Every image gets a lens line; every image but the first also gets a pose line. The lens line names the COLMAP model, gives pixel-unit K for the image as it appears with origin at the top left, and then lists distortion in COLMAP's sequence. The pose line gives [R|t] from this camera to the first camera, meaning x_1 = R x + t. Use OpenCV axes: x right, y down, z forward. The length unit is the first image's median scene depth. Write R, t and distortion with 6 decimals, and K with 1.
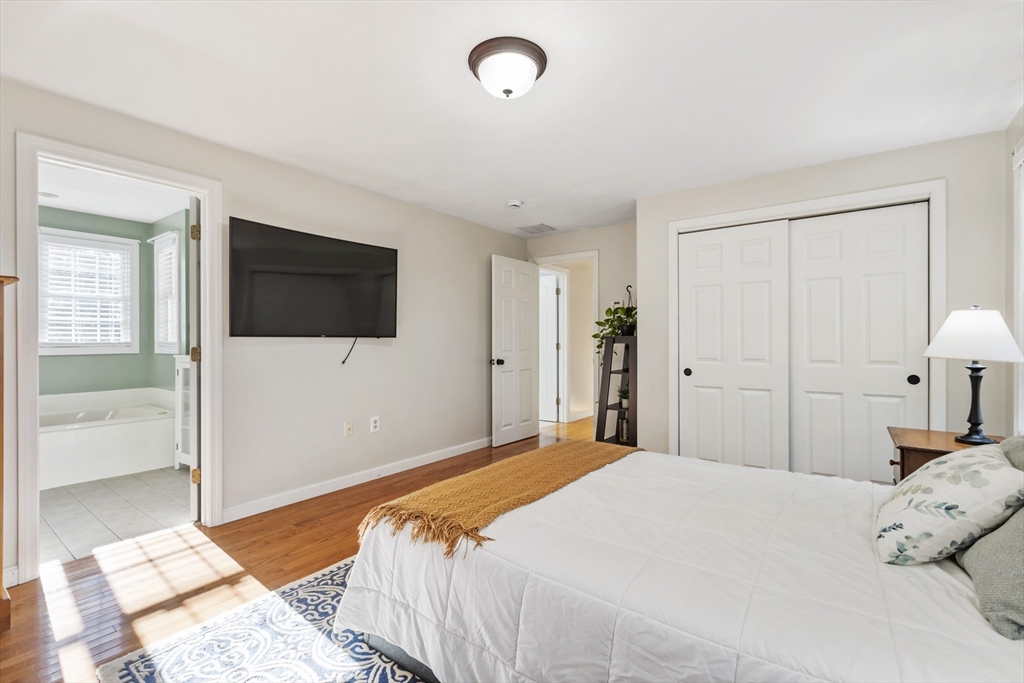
lens RADIAL K [[459.8, 0, 510.8], [0, 459.8, 338.2], [0, 0, 1]] dist [0.000152, -0.000231]
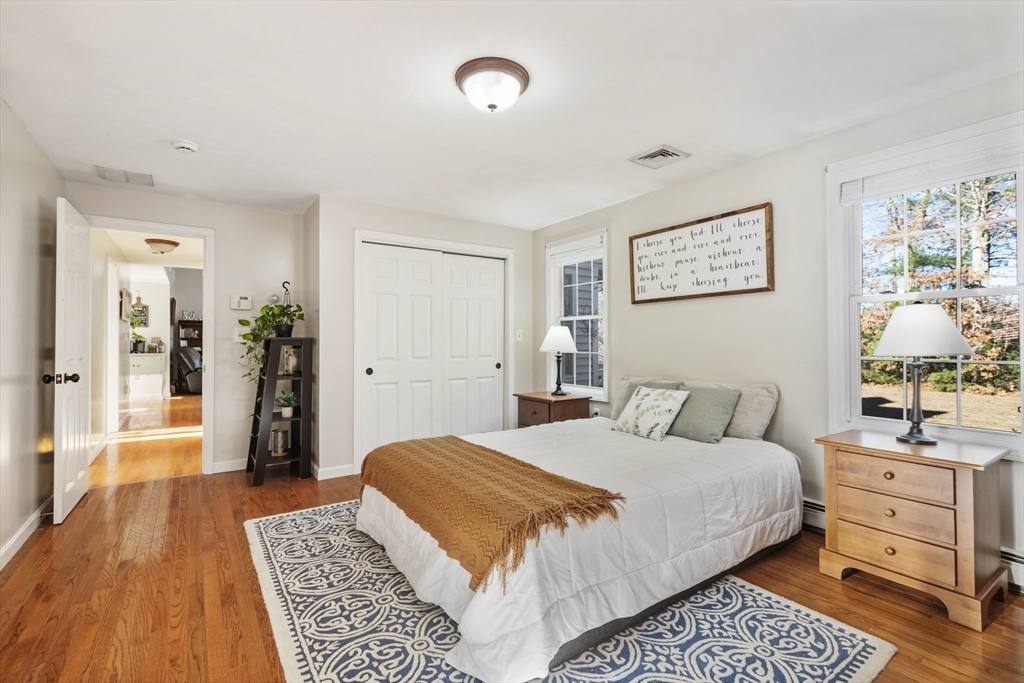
lens RADIAL K [[459.8, 0, 507.8], [0, 459.8, 338.9], [0, 0, 1]] dist [0.000152, -0.000231]
pose [[0.326990, 0.007882, 0.944995, -0.715625], [-0.002499, 0.999969, -0.007475, 0.006073], [-0.945024, 0.000083, 0.327000, 0.454661]]
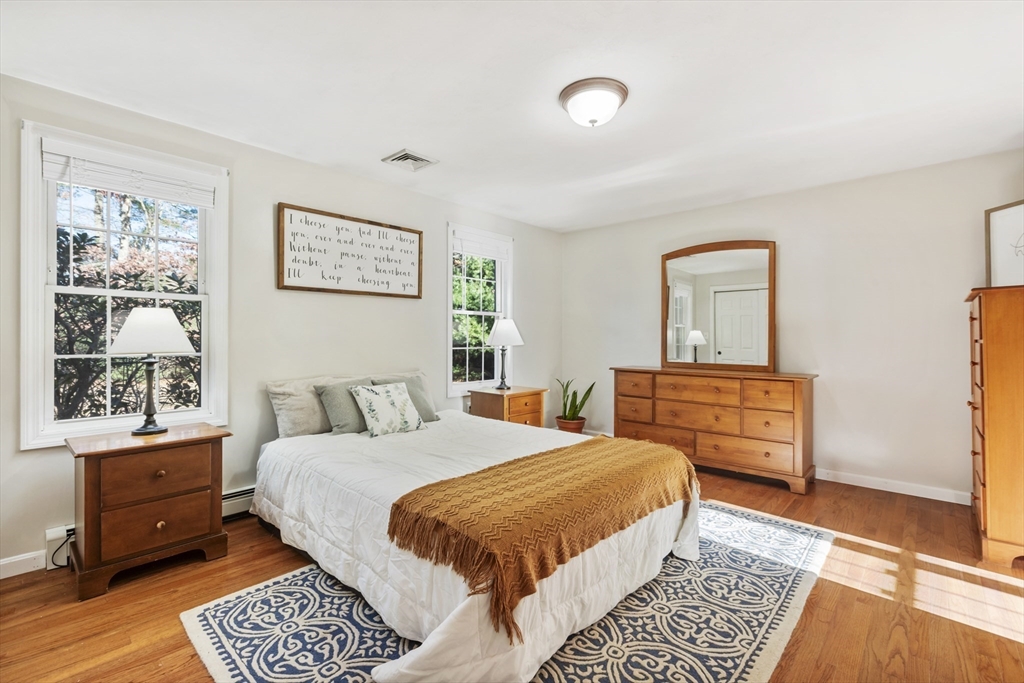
lens RADIAL K [[459.8, 0, 510.9], [0, 459.8, 341.5], [0, 0, 1]] dist [0.000152, -0.000231]
pose [[-0.994657, -0.001362, 0.103223, 0.056935], [-0.000857, 0.999987, 0.004936, 0.008269], [-0.103228, 0.004822, -0.994646, 1.573724]]
